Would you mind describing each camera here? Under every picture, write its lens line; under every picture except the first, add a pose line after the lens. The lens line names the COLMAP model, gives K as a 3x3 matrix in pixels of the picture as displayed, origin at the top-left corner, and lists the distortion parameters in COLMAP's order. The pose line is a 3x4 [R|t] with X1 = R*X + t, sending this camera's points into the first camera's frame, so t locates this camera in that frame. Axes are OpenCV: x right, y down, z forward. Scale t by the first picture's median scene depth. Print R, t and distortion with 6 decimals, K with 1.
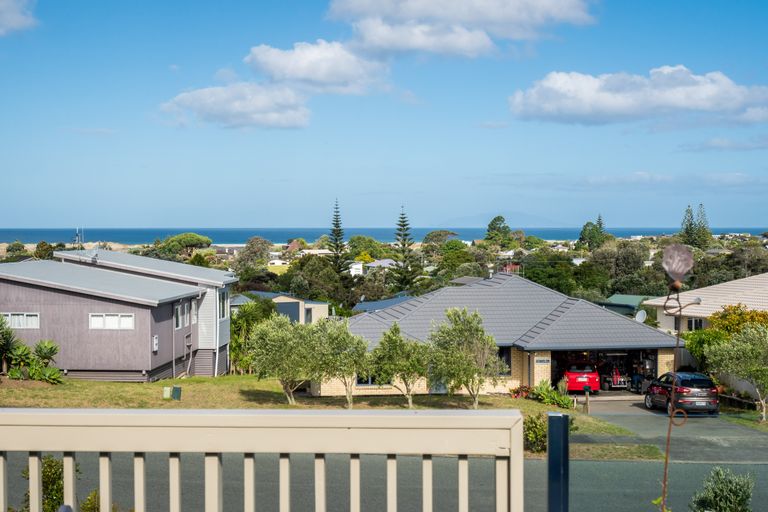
lens RADIAL K [[1159.7, 0, 384.7], [0, 1159.7, 254.6], [0, 0, 1]] dist [-0.000001, 0.000000]
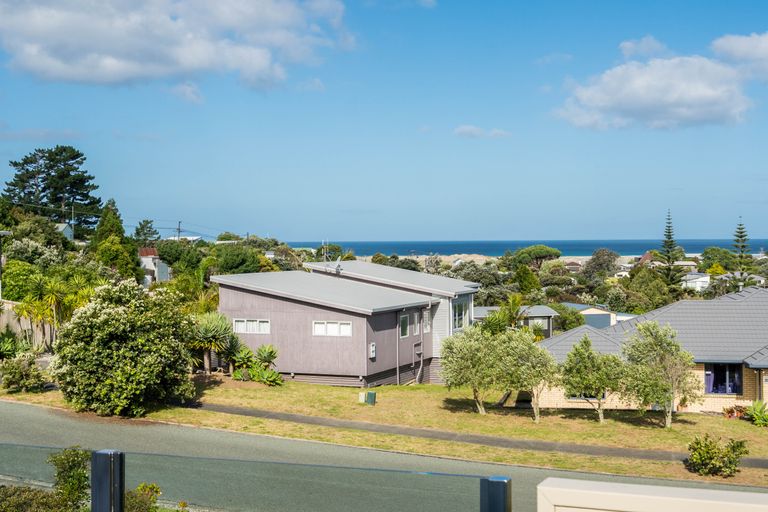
lens RADIAL K [[1159.7, 0, 386.2], [0, 1159.7, 261.0], [0, 0, 1]] dist [-0.000001, 0.000000]
pose [[0.950408, 0.001921, -0.311000, 0.137775], [-0.003348, 0.999986, -0.004055, 0.000214], [0.310988, 0.004895, 0.950401, 0.013169]]
